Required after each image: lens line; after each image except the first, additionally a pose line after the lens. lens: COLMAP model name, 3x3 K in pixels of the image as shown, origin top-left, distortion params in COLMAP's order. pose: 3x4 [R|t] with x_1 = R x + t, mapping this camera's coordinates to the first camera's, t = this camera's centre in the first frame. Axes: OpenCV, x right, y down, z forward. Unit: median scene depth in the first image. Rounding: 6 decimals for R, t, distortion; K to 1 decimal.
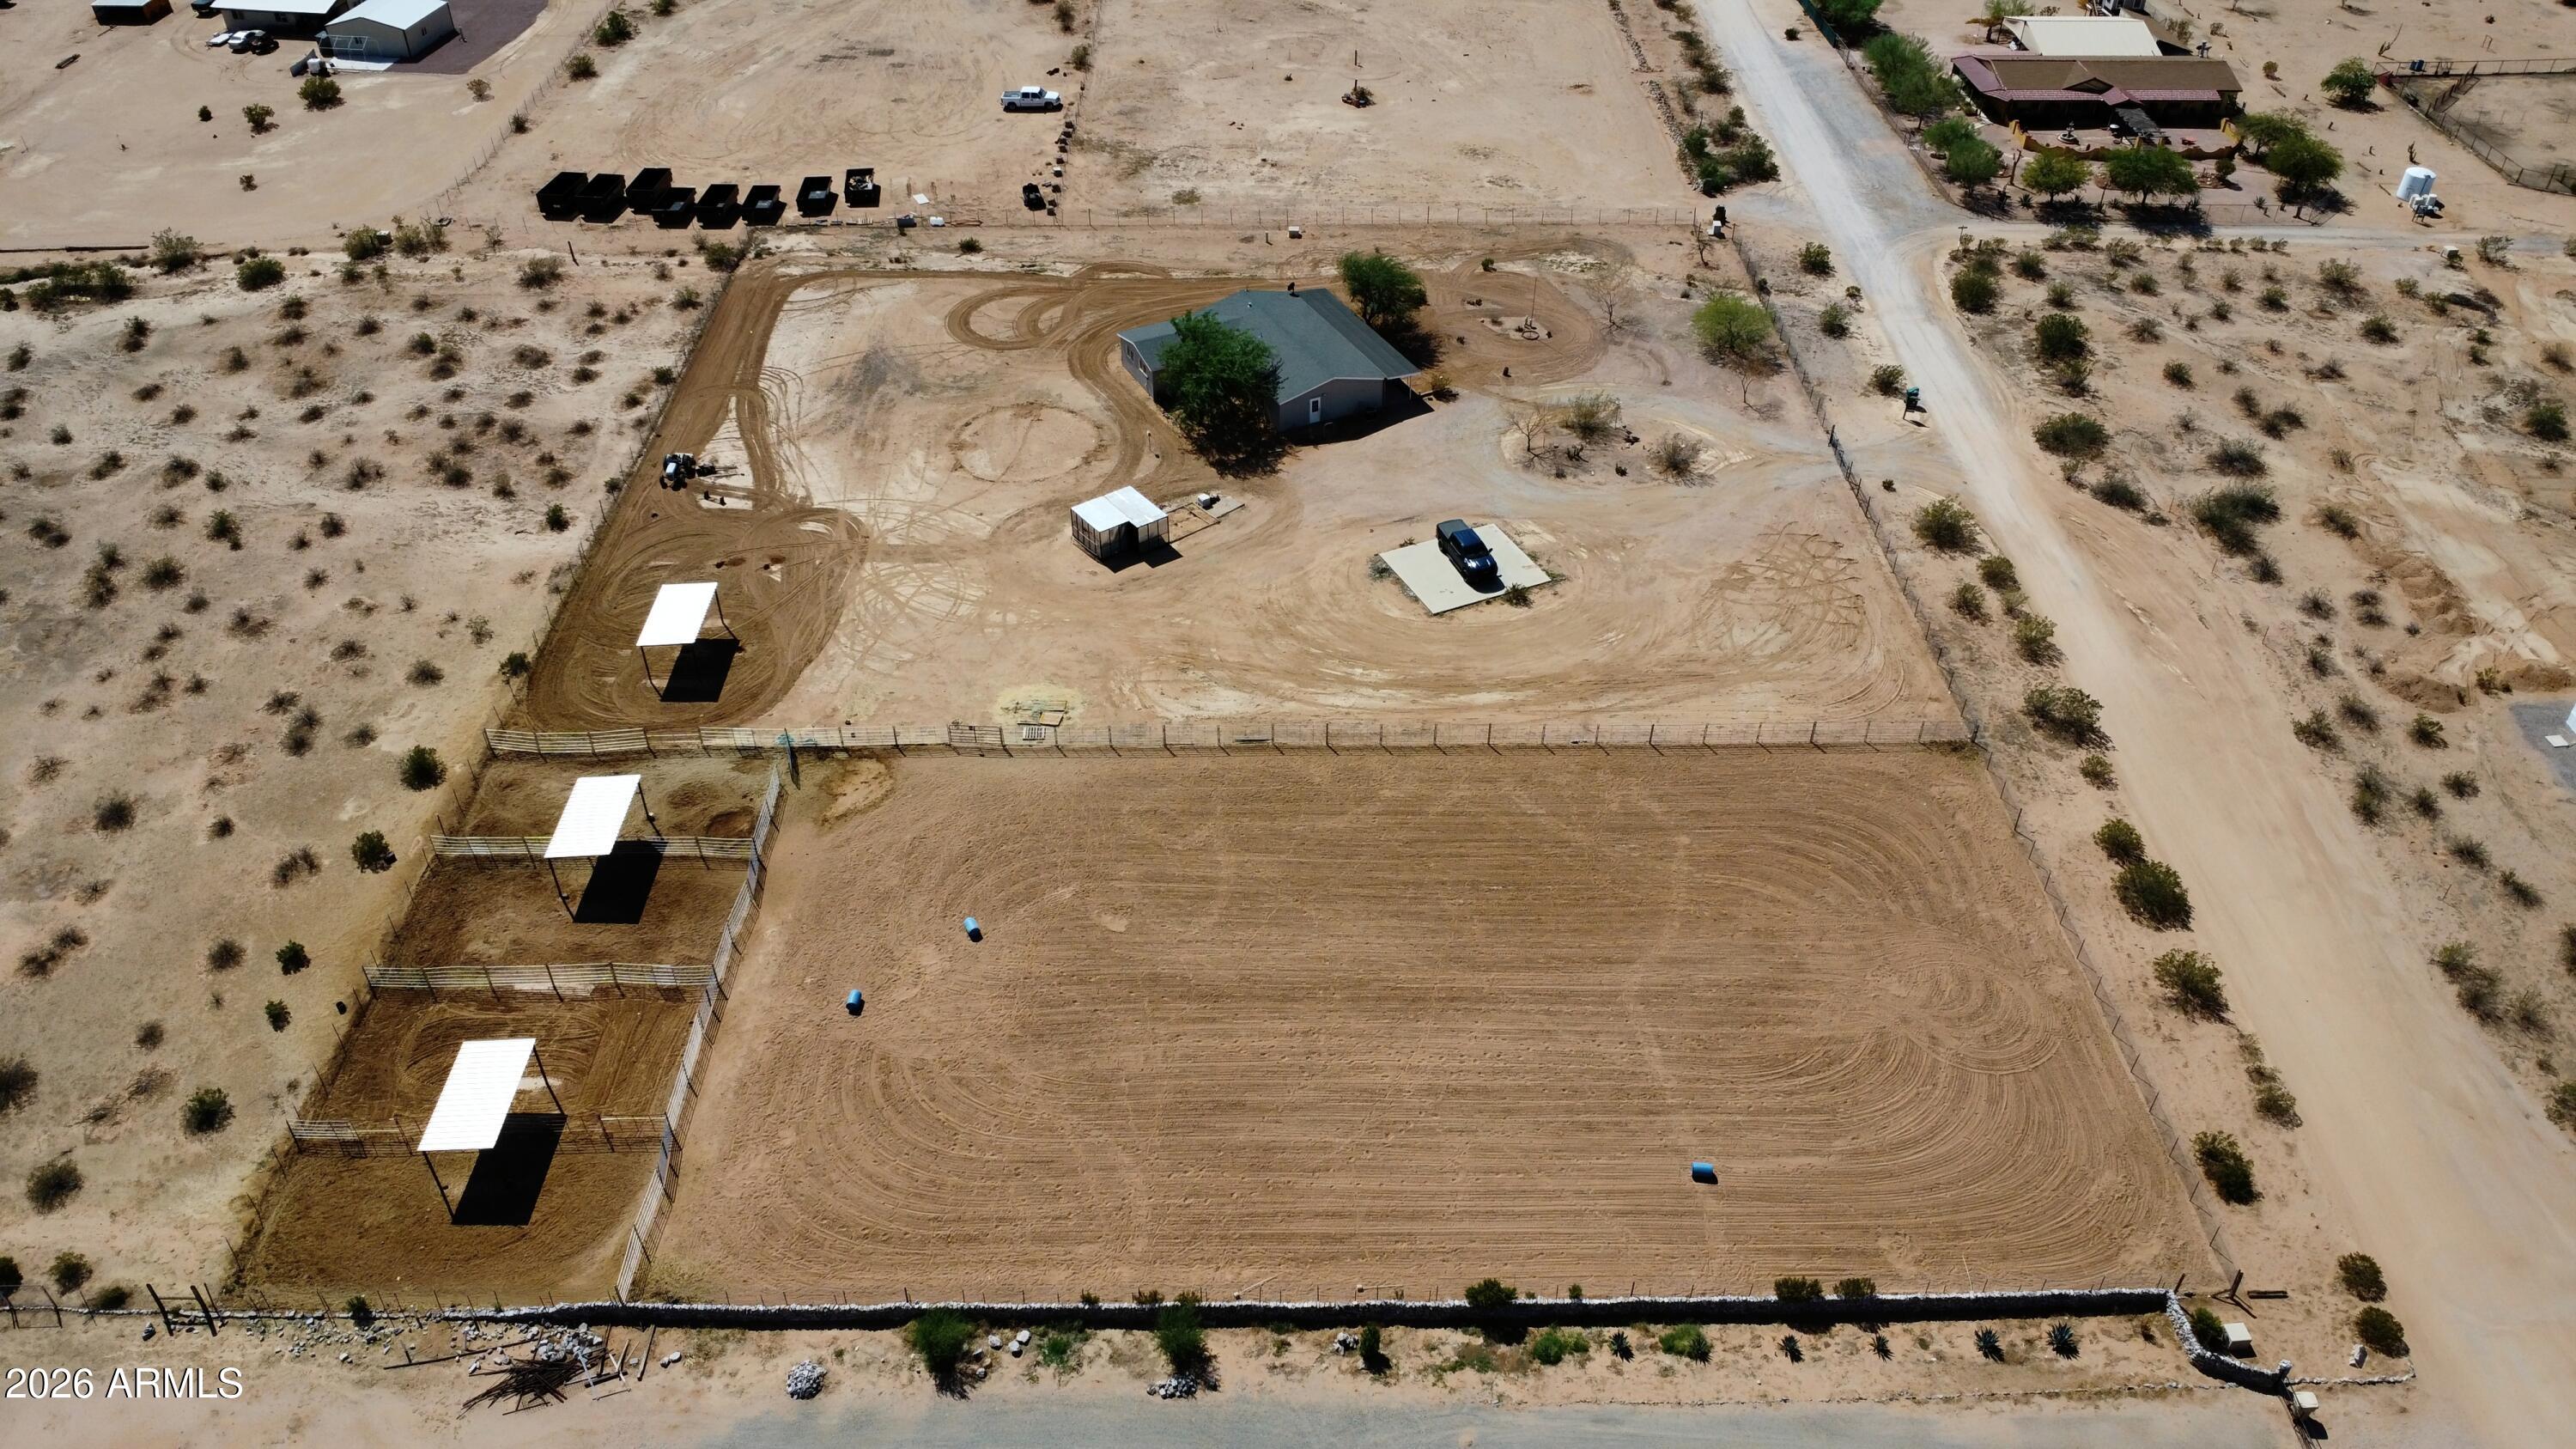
lens RADIAL K [[1861.9, 0, 1288.0], [0, 1861.9, 724.5], [0, 0, 1]] dist [-0.017142, -0.028687]
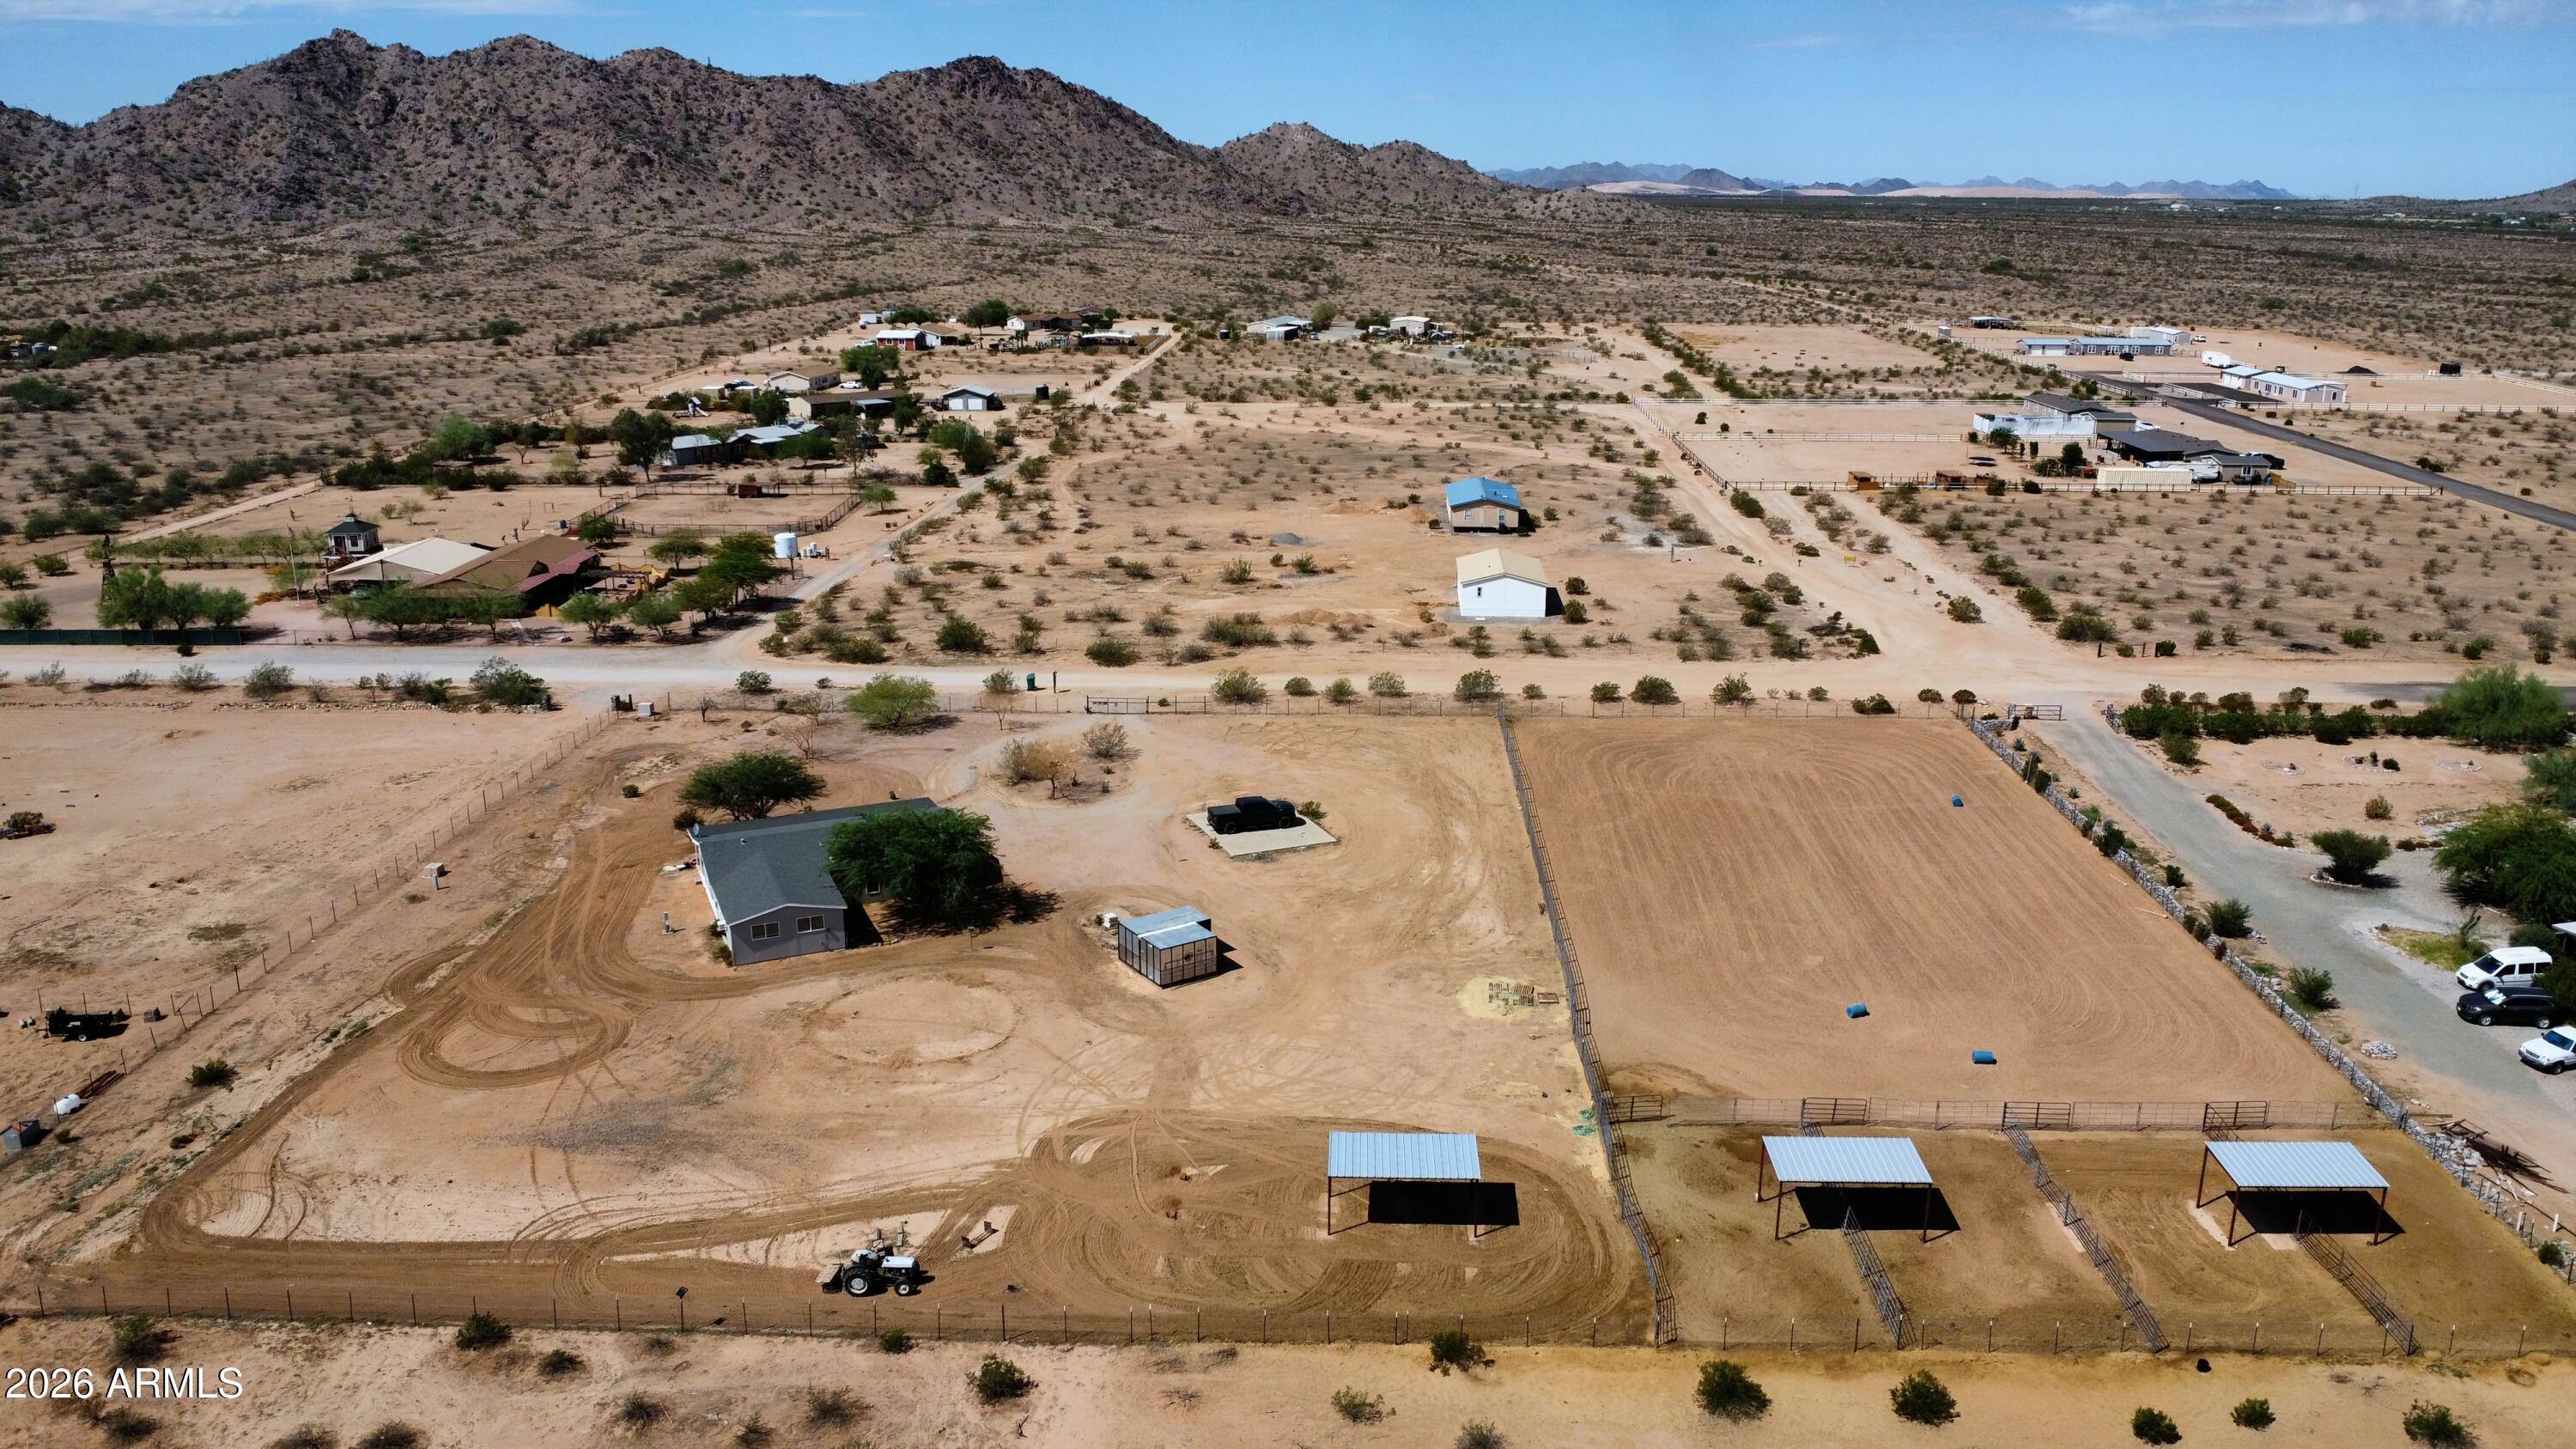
lens RADIAL K [[1874.9, 0, 1288.0], [0, 1874.9, 724.5], [0, 0, 1]] dist [-0.031364, 0.003443]
pose [[0.043261, -0.278770, 0.959383, -1.136771], [0.624619, 0.757010, 0.191801, -0.407252], [-0.779731, 0.590951, 0.206874, 0.944354]]
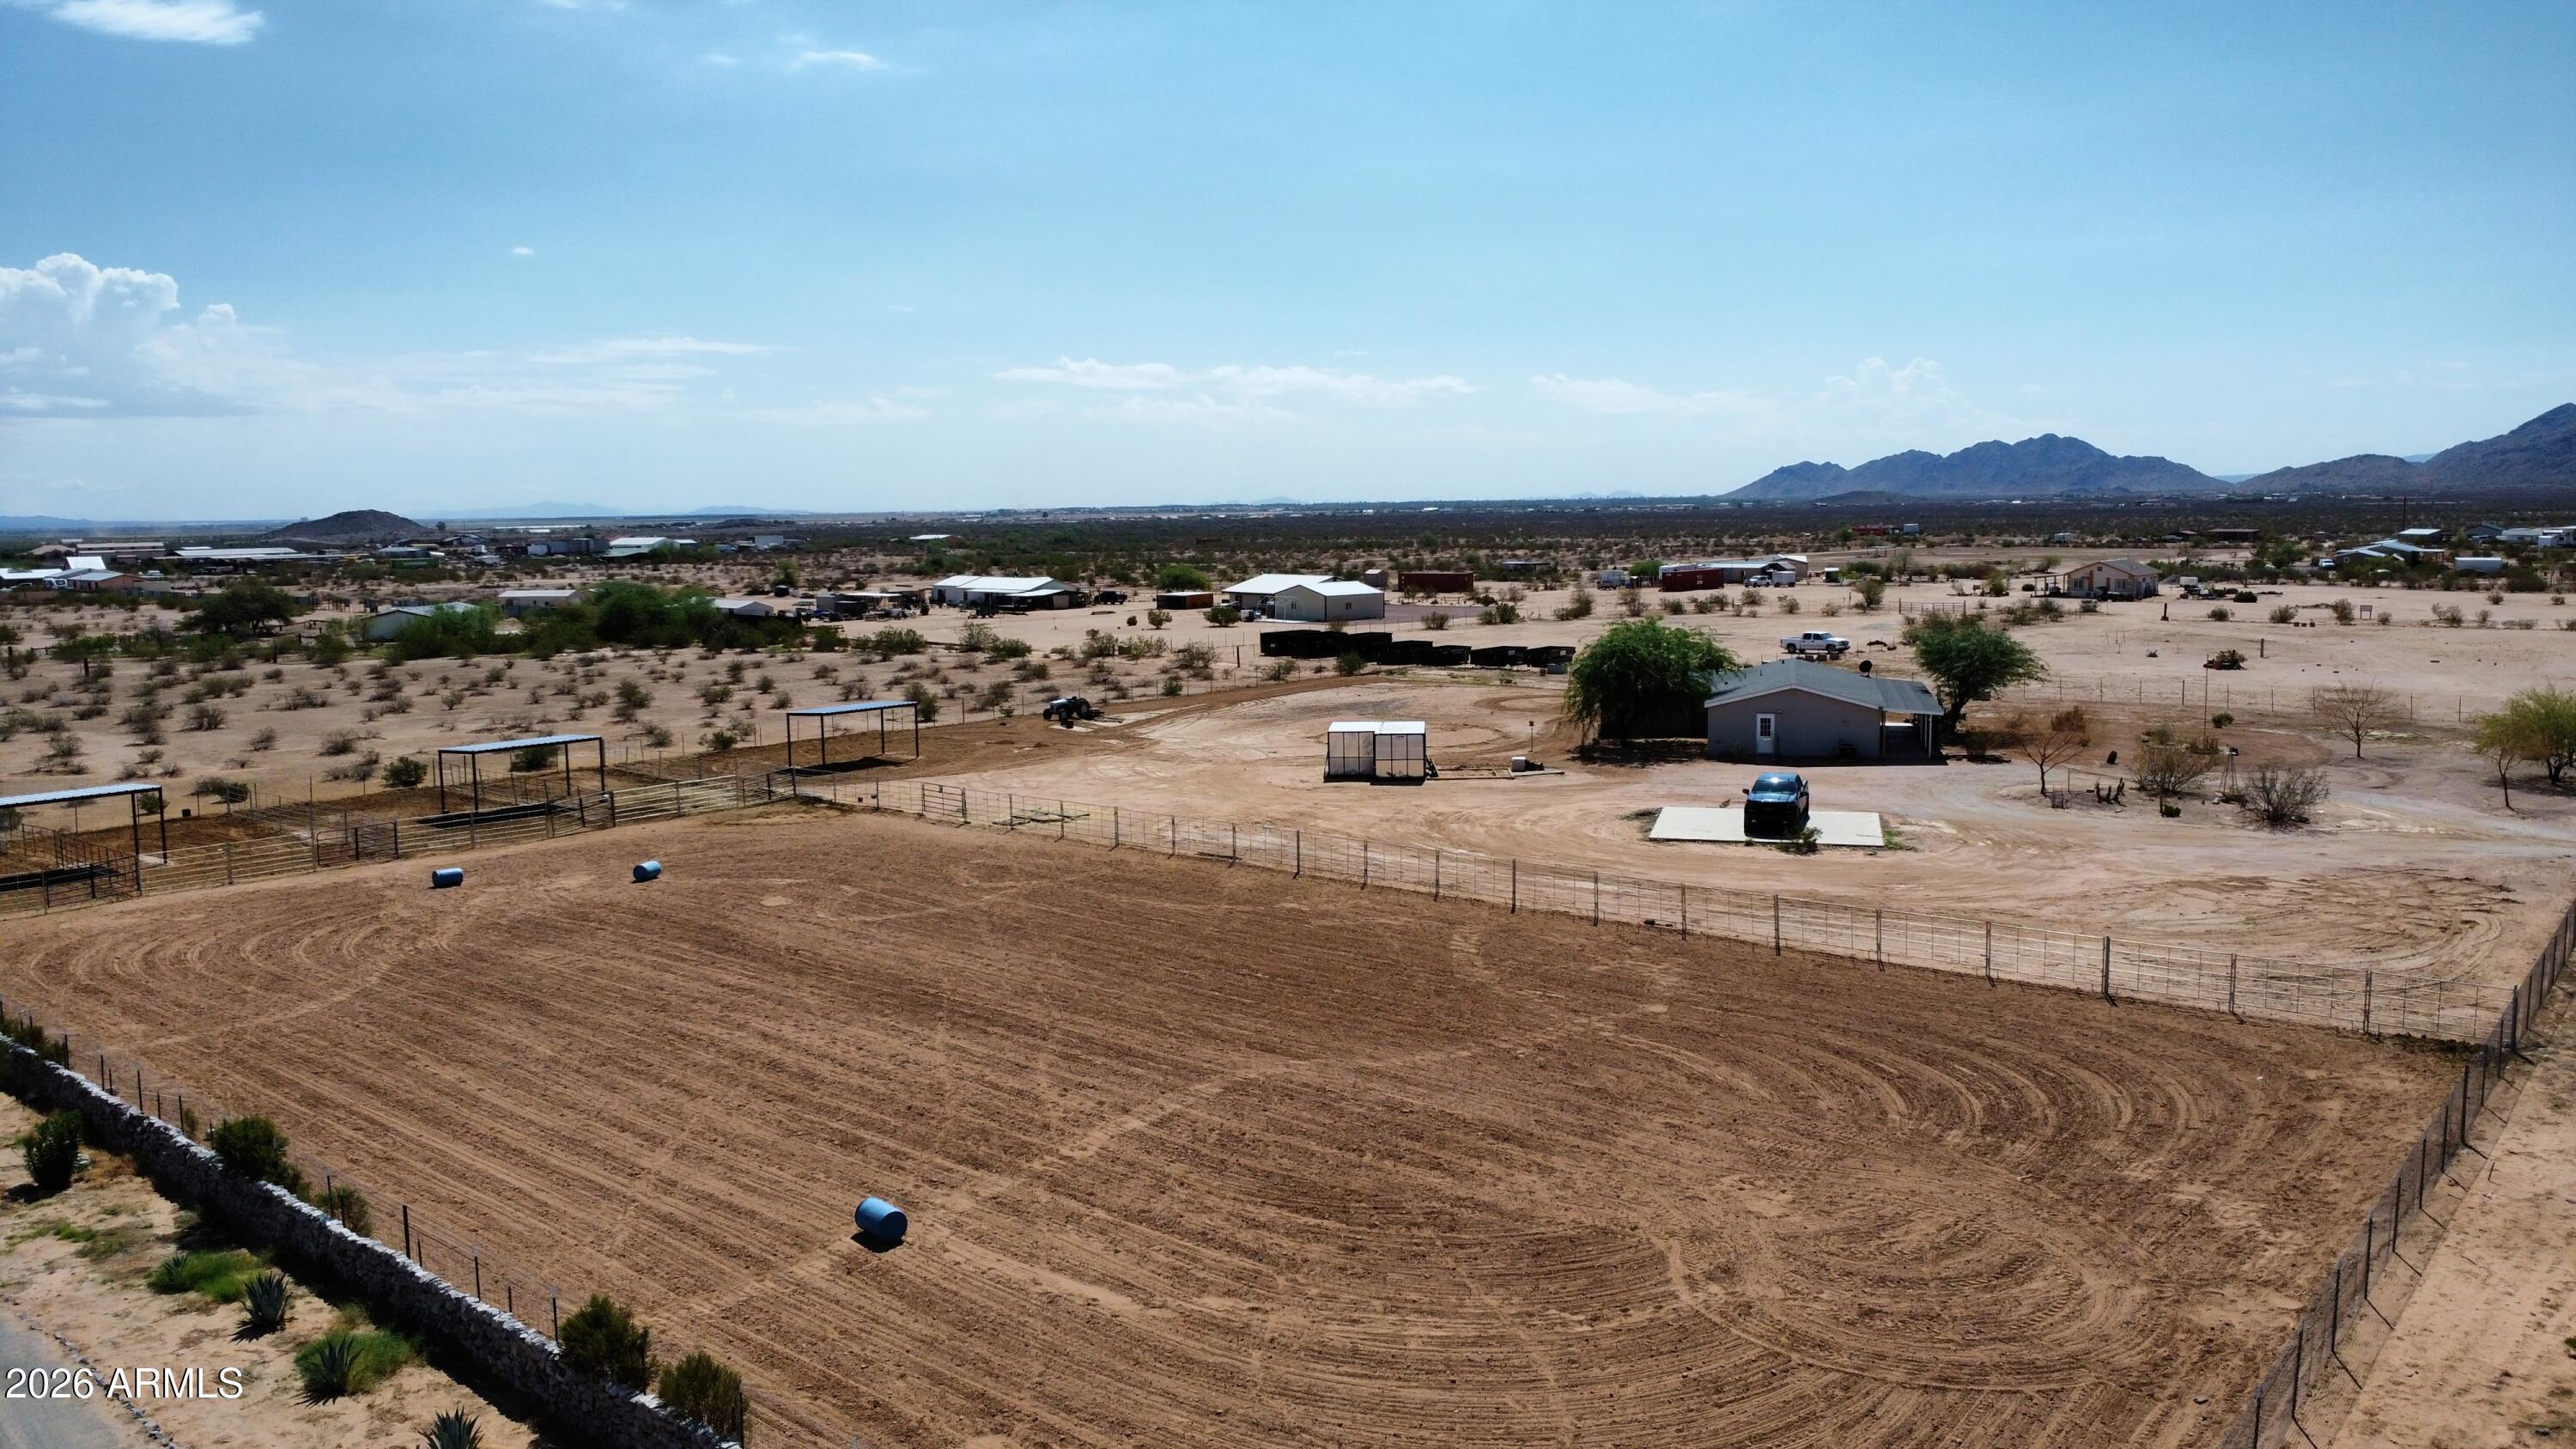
lens RADIAL K [[1861.9, 0, 1288.0], [0, 1861.9, 724.5], [0, 0, 1]] dist [-0.017142, -0.028687]
pose [[0.757576, 0.065766, -0.649425, 0.481912], [-0.392127, 0.841234, -0.372238, 0.233248], [0.521838, 0.536656, 0.663088, 0.632375]]
